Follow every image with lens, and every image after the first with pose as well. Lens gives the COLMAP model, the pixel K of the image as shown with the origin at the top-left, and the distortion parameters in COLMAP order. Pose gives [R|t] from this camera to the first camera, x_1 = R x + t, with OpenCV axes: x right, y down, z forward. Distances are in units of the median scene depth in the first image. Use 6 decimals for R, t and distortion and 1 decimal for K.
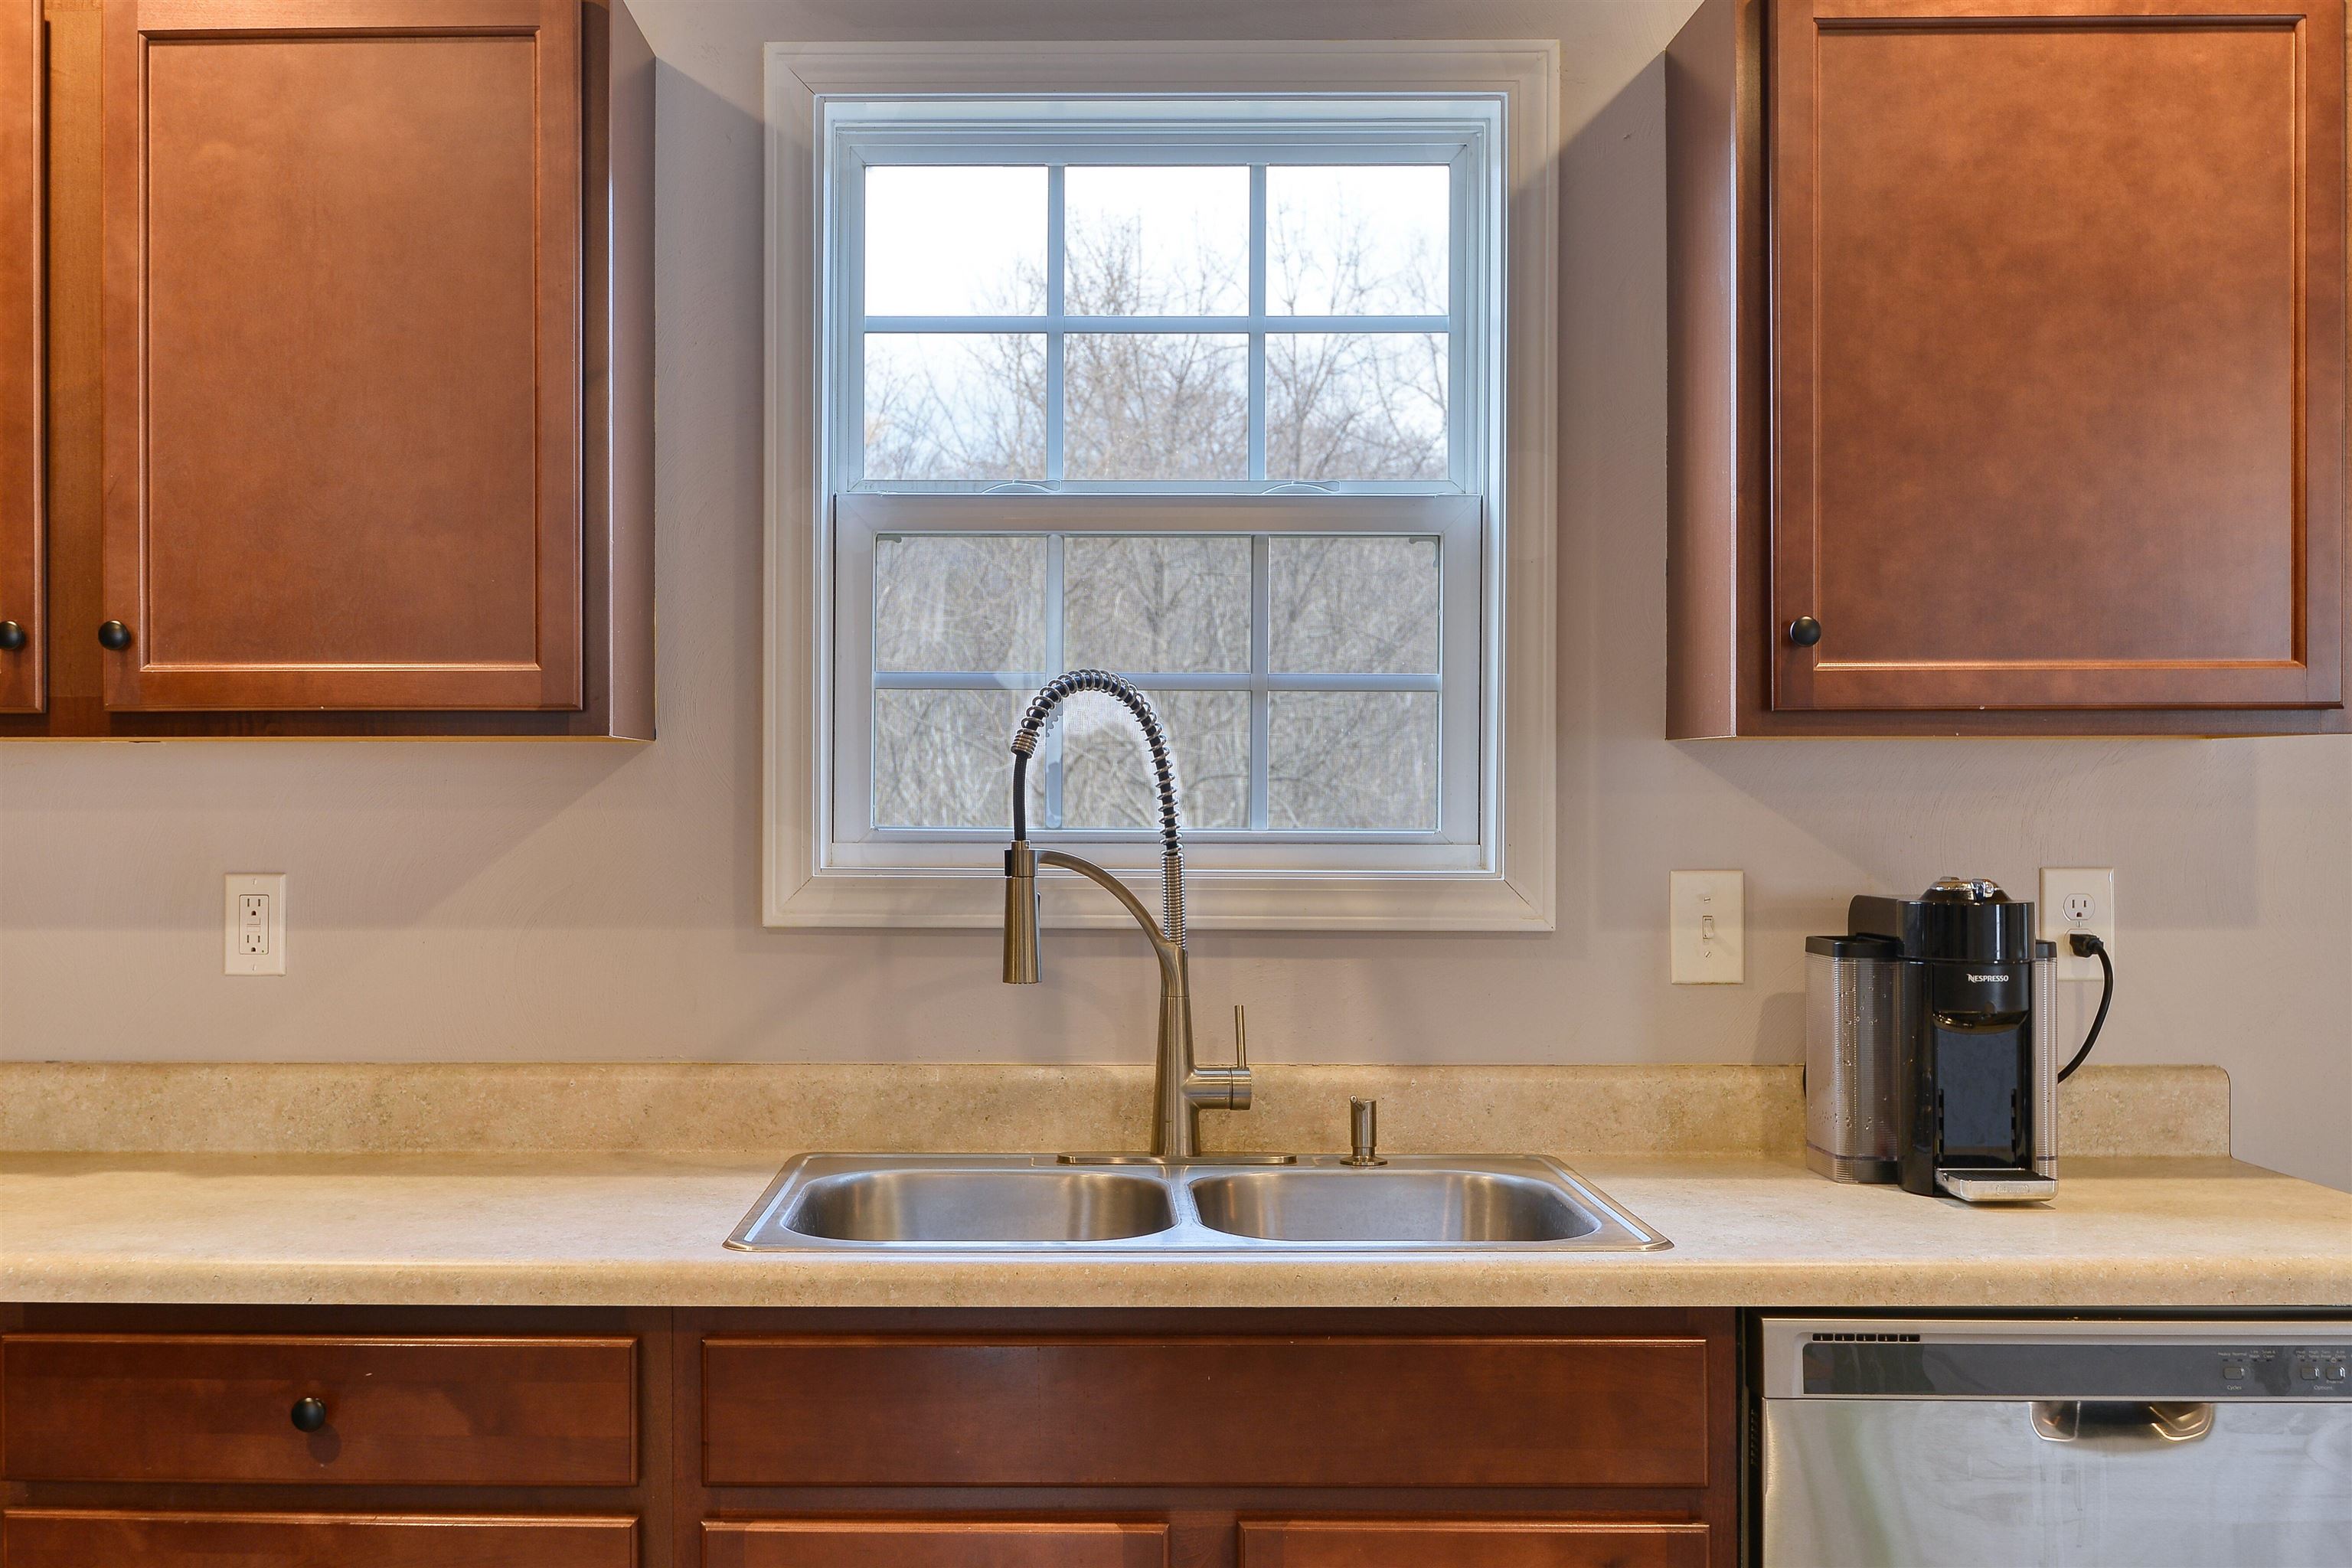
lens RADIAL K [[2383.0, 0, 1172.8], [0, 2383.0, 807.4], [0, 0, 1]] dist [-0.009066, 0.000000]
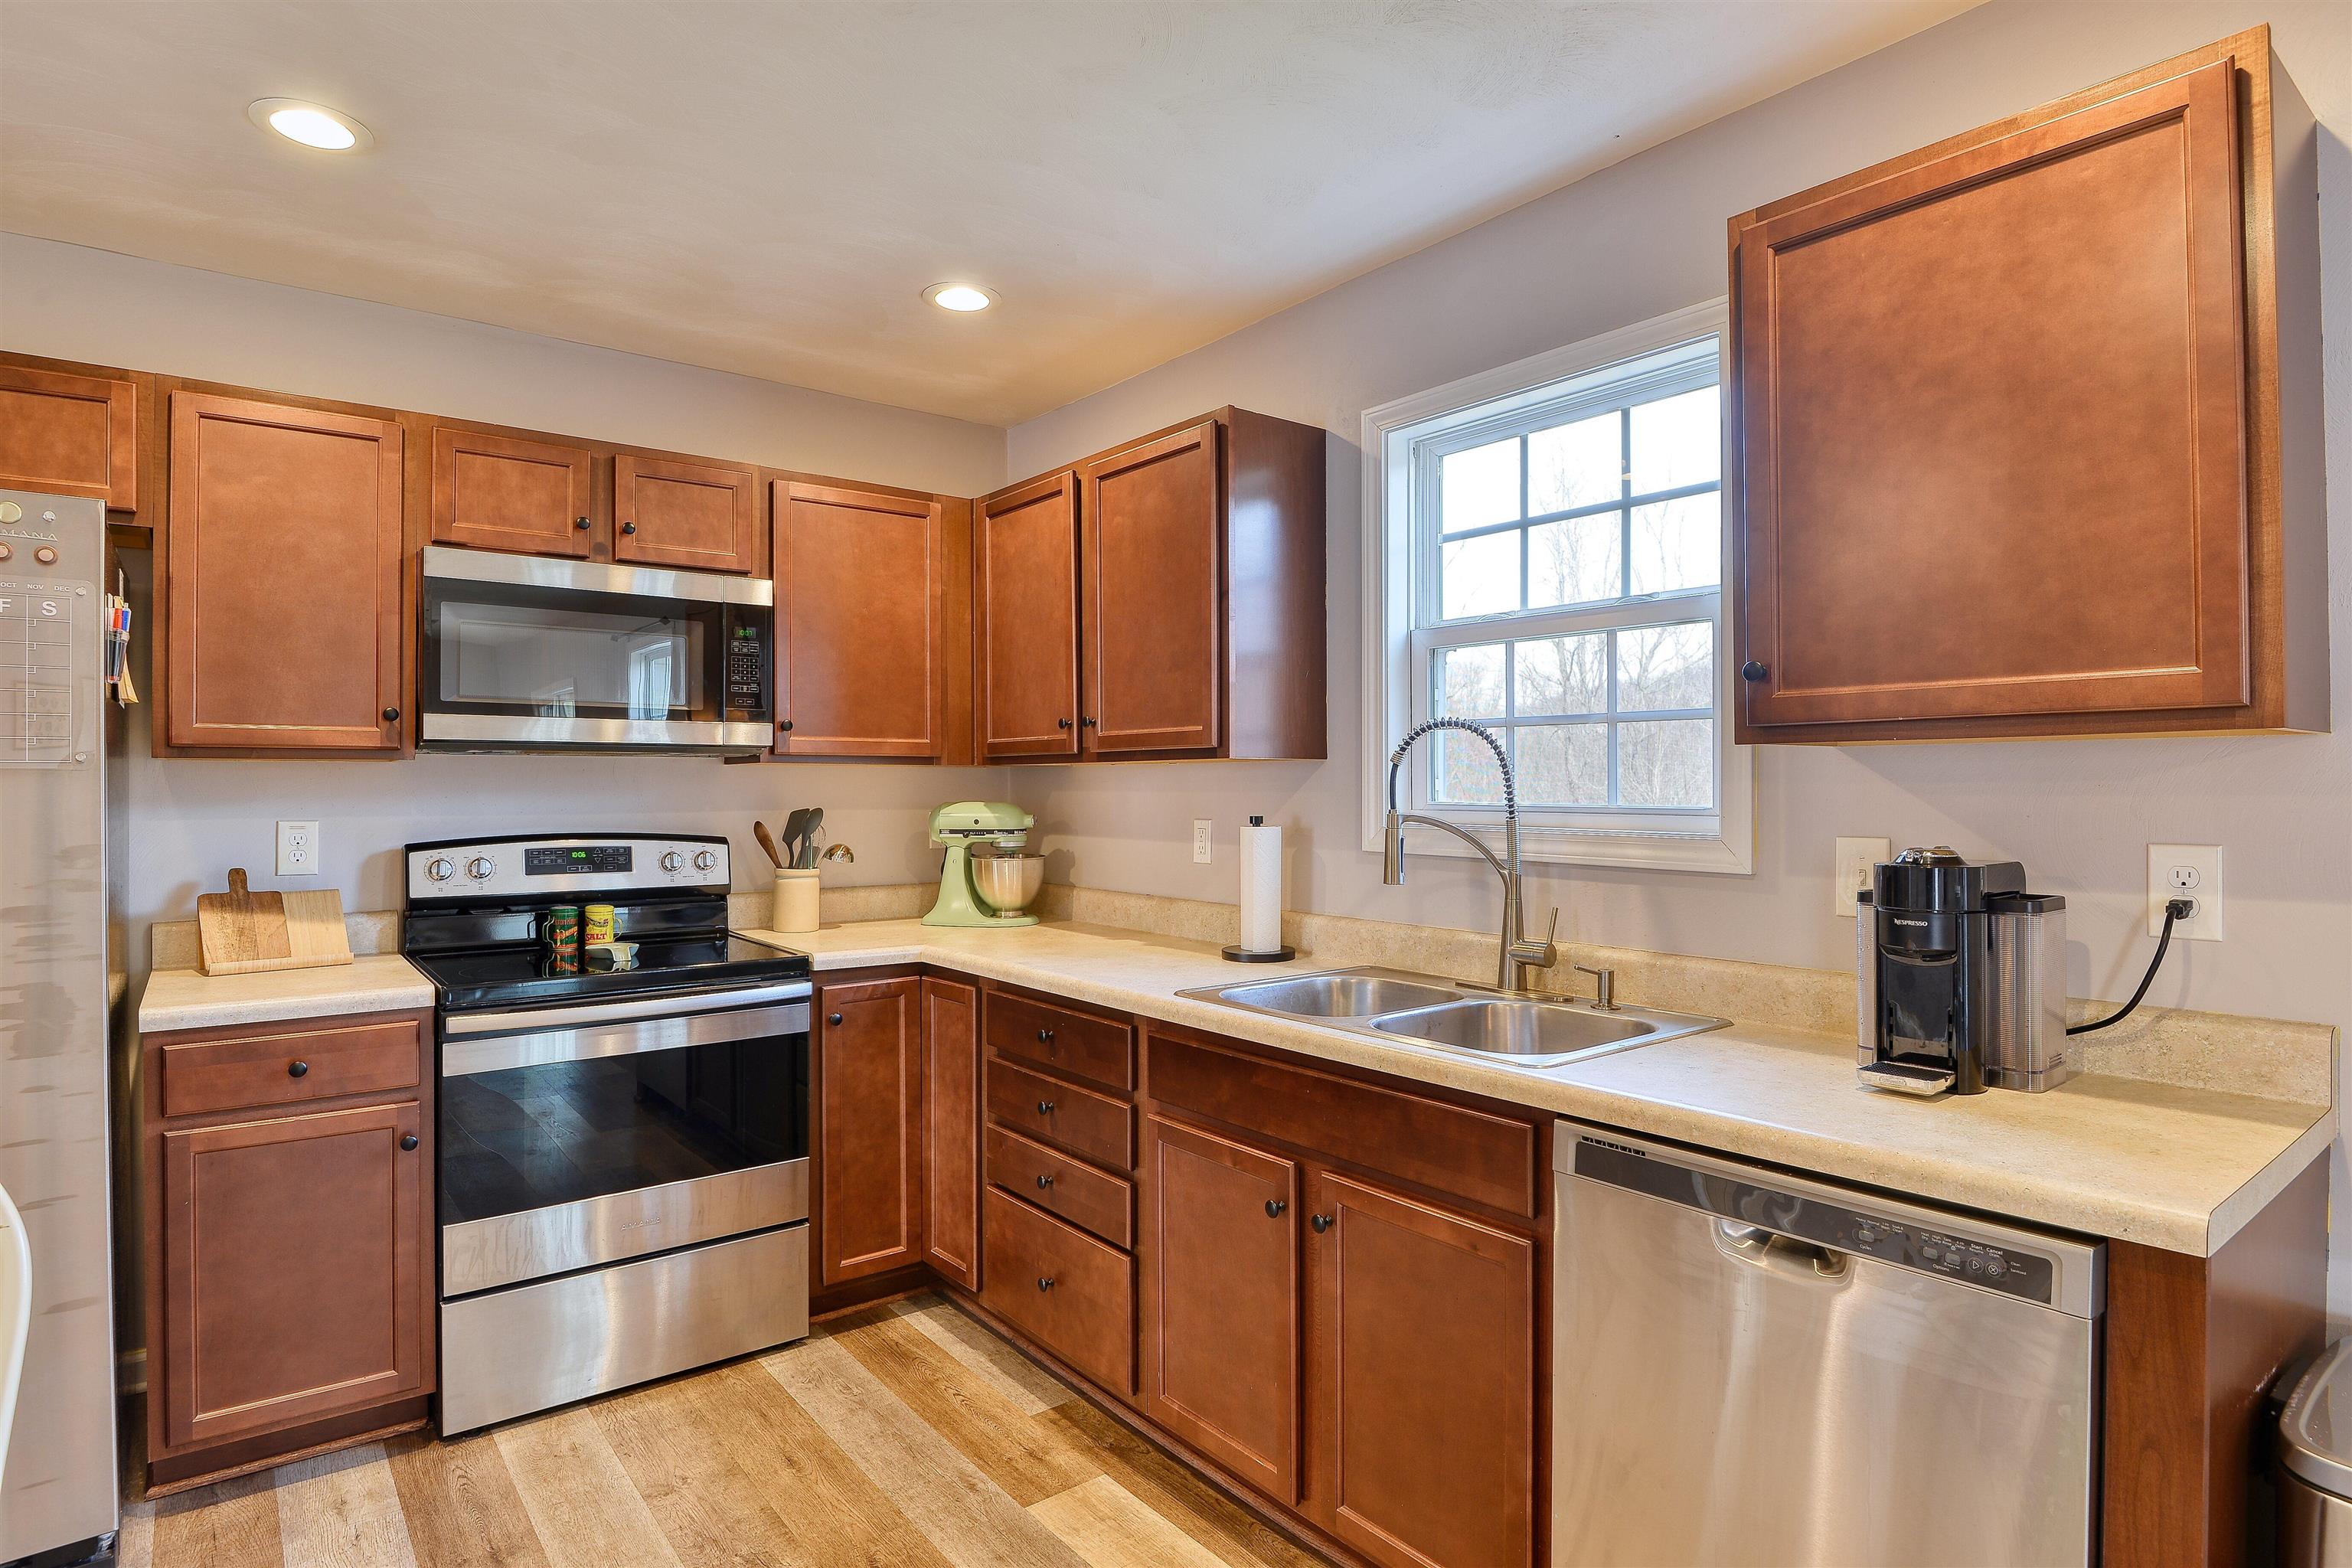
lens RADIAL K [[1235.7, 0, 1173.5], [0, 1235.7, 779.9], [0, 0, 1]] dist [-0.010464, -0.007553]
pose [[0.635413, -0.004858, -0.772157, 0.555033], [-0.002041, 0.999966, -0.007971, -0.001080], [0.772170, 0.006641, 0.635382, 0.225330]]
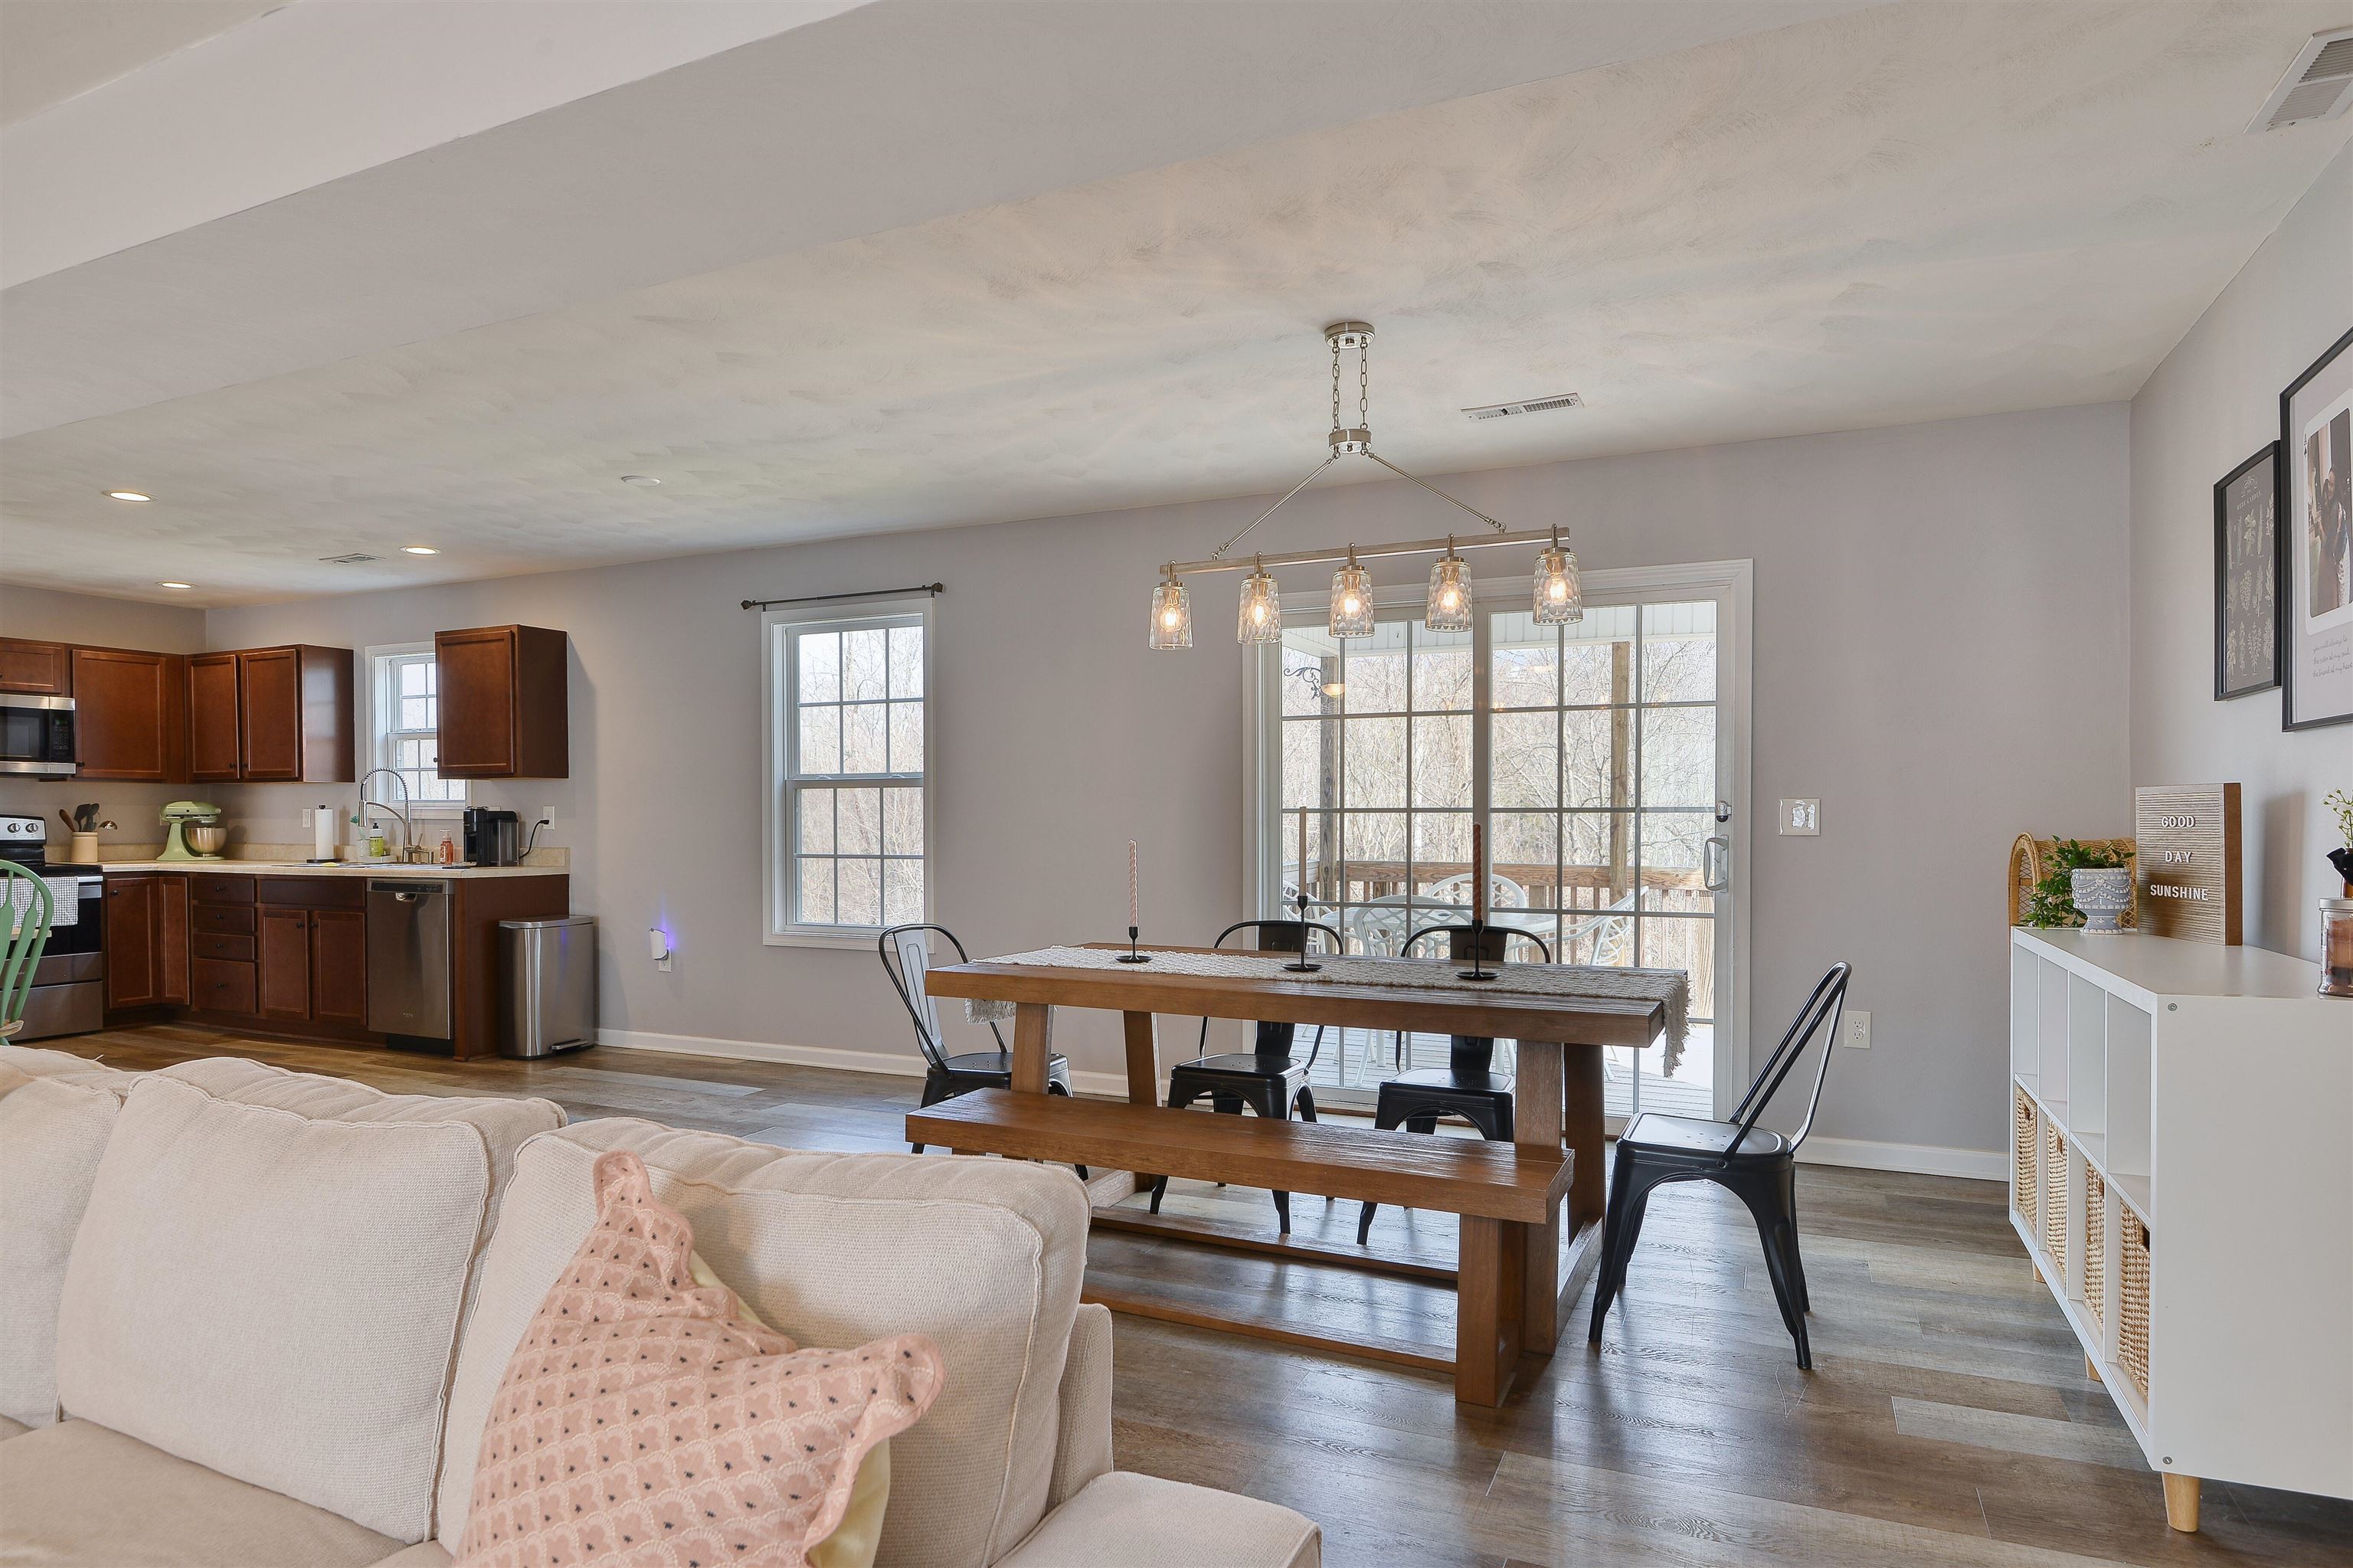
lens RADIAL K [[1365.6, 0, 1136.4], [0, 1365.6, 831.7], [0, 0, 1]] dist [-0.002006, -0.000647]
pose [[0.905441, 0.006927, -0.424415, 2.702170], [-0.001889, 0.999923, 0.012291, 0.041381], [0.424467, -0.010327, 0.905384, -1.008308]]
